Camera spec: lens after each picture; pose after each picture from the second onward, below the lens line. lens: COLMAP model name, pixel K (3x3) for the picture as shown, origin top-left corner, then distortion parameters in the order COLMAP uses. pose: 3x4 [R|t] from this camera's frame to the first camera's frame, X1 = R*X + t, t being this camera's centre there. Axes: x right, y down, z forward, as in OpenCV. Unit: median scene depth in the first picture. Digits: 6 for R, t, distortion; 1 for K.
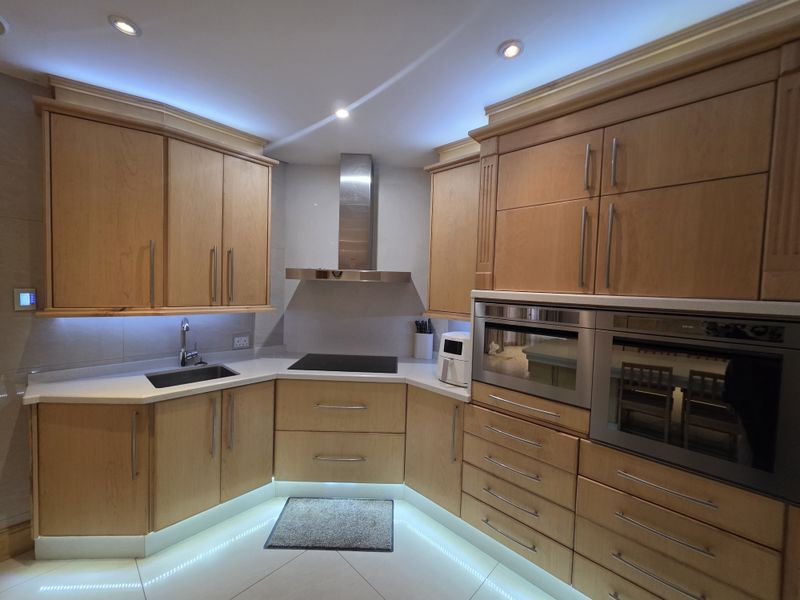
lens RADIAL K [[319.7, 0, 400.0], [0, 319.7, 300.0], [0, 0, 1]] dist [0.003833, -0.000074]
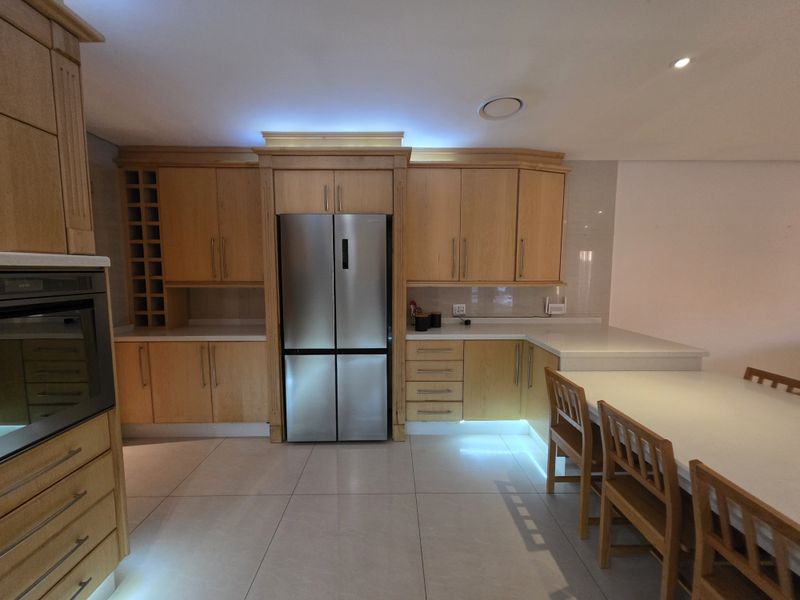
lens RADIAL K [[319.7, 0, 400.0], [0, 319.7, 300.0], [0, 0, 1]] dist [0.003833, -0.000074]
pose [[-0.699661, -0.096003, 0.707996, -0.280501], [0.009258, 0.989630, 0.143342, 0.004869], [-0.714415, 0.106845, -0.691517, 0.549594]]
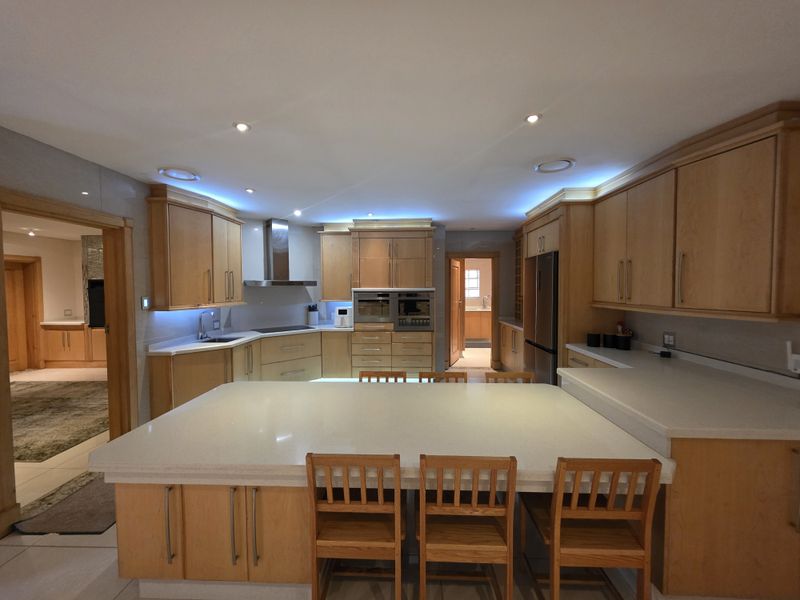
lens RADIAL K [[318.2, 0, 395.3], [0, 318.2, 301.7], [0, 0, 1]] dist [0.001289, -0.000052]
pose [[0.750990, -0.066423, 0.656965, -1.144999], [0.060458, 0.997665, 0.031759, 0.016615], [-0.657540, 0.015868, 0.753252, -1.108028]]
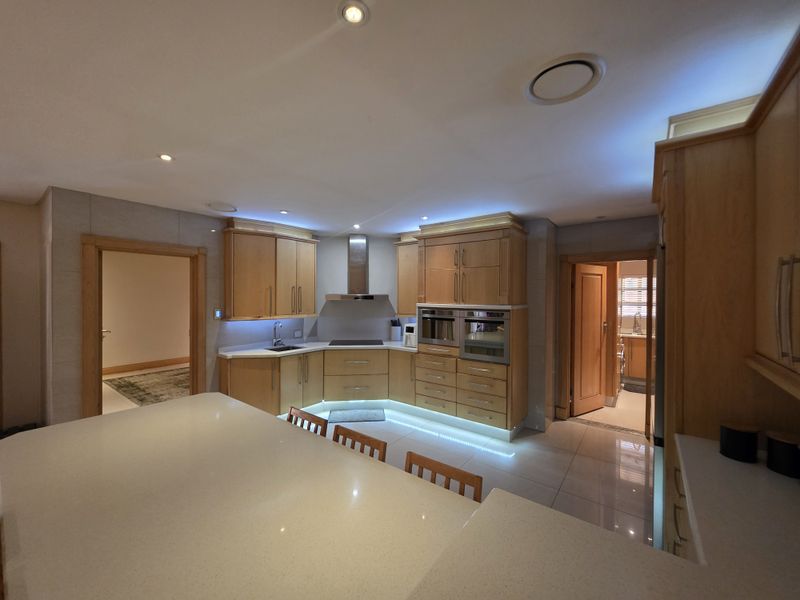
lens RADIAL K [[319.7, 0, 400.0], [0, 319.7, 300.0], [0, 0, 1]] dist [0.003833, -0.000074]
pose [[0.994300, -0.030263, 0.102230, -0.119124], [0.033198, 0.999080, -0.027137, 0.002768], [-0.101314, 0.030376, 0.994391, -1.190426]]
